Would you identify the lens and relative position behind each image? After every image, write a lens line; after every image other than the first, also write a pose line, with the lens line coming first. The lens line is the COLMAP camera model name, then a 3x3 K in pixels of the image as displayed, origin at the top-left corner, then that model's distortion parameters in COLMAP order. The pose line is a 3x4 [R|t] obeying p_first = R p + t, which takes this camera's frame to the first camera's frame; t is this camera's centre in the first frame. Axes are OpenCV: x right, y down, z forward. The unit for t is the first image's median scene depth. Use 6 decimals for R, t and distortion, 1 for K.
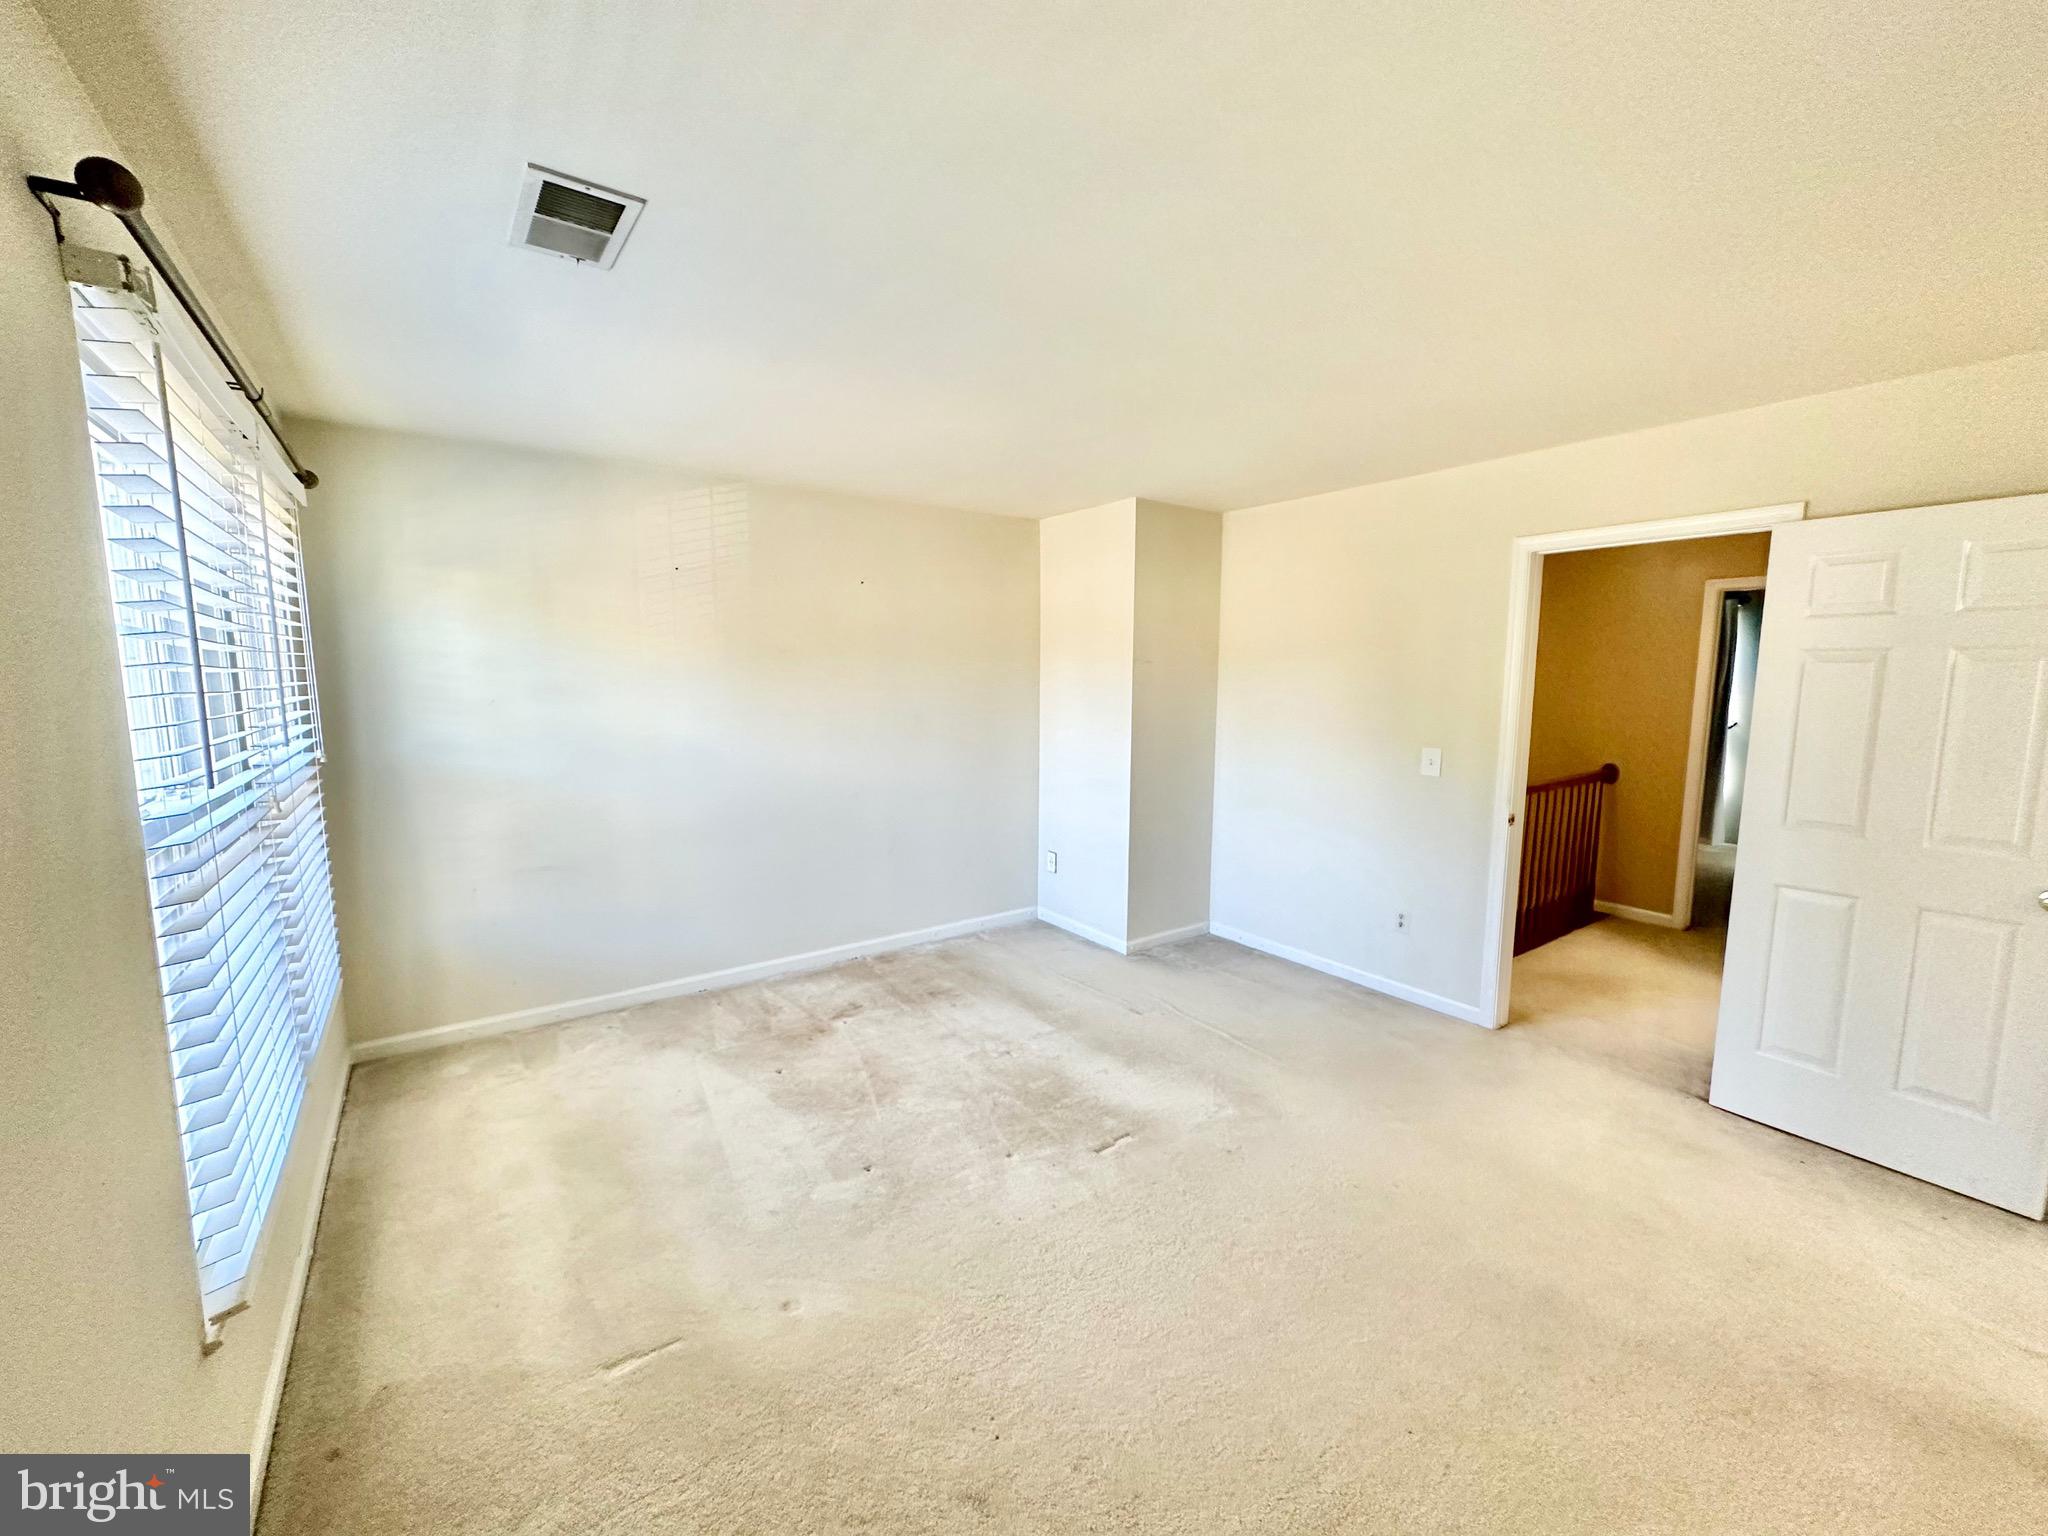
lens RADIAL K [[812.2, 0, 1020.6], [0, 812.2, 769.7], [0, 0, 1]] dist [-0.013798, 0.002579]
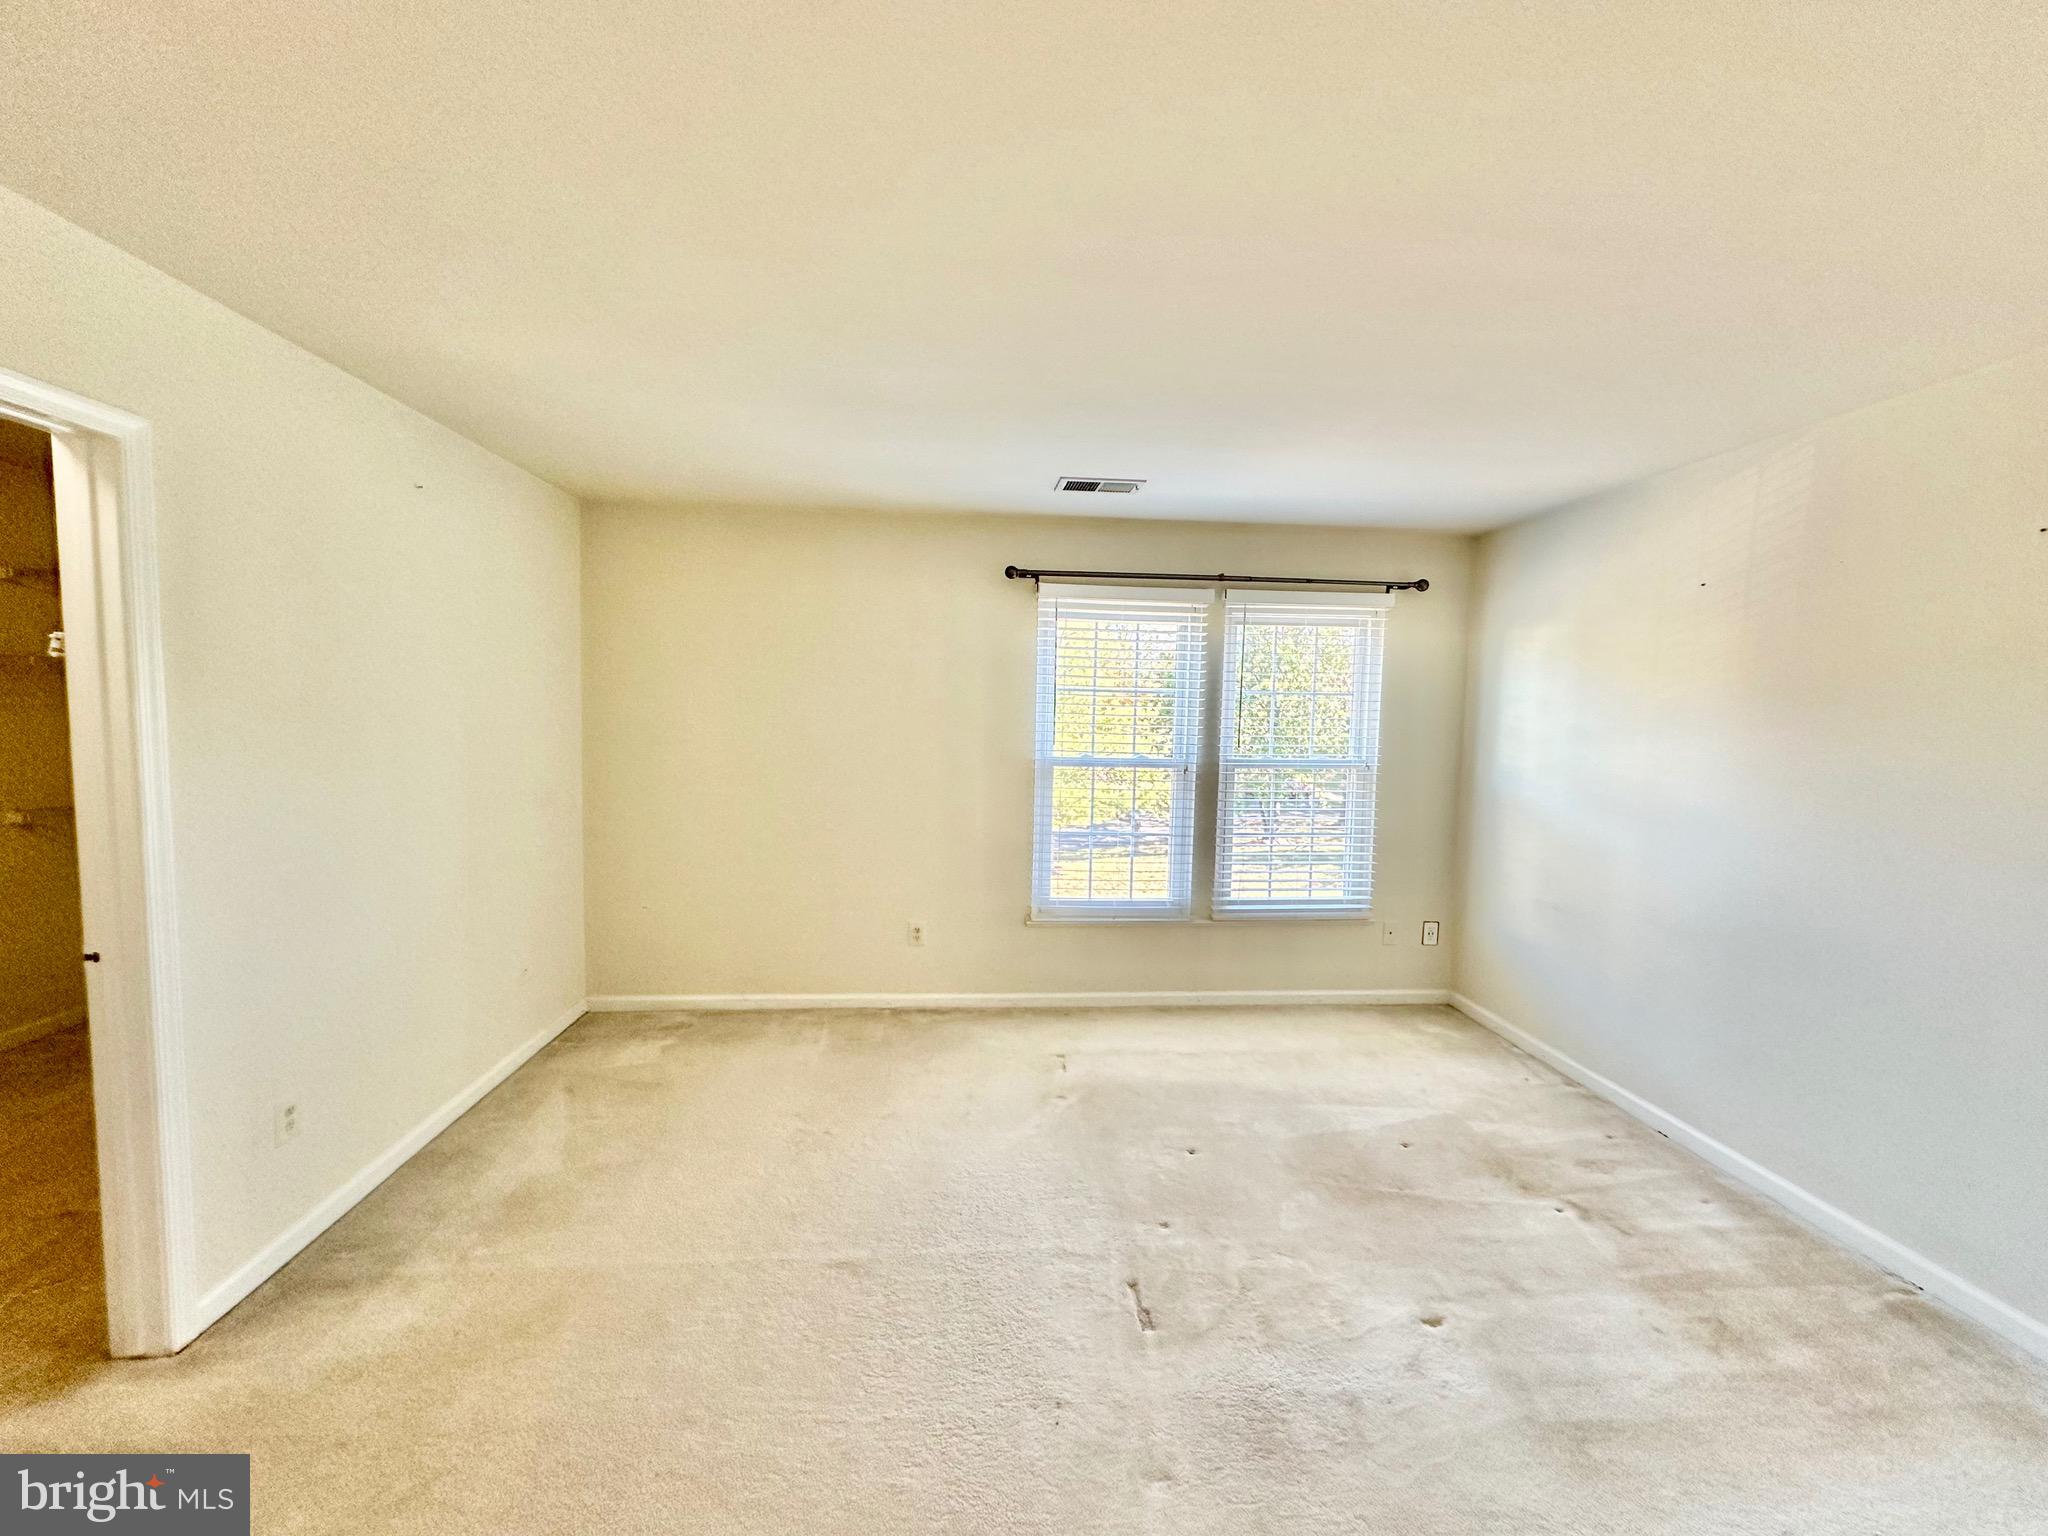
lens RADIAL K [[812.2, 0, 1022.7], [0, 812.2, 768.3], [0, 0, 1]] dist [-0.013798, 0.002579]
pose [[-0.525903, 0.050833, -0.849024, 0.588954], [-0.115364, 0.984725, 0.130417, -0.102684], [0.842685, 0.166534, -0.512005, 0.875155]]
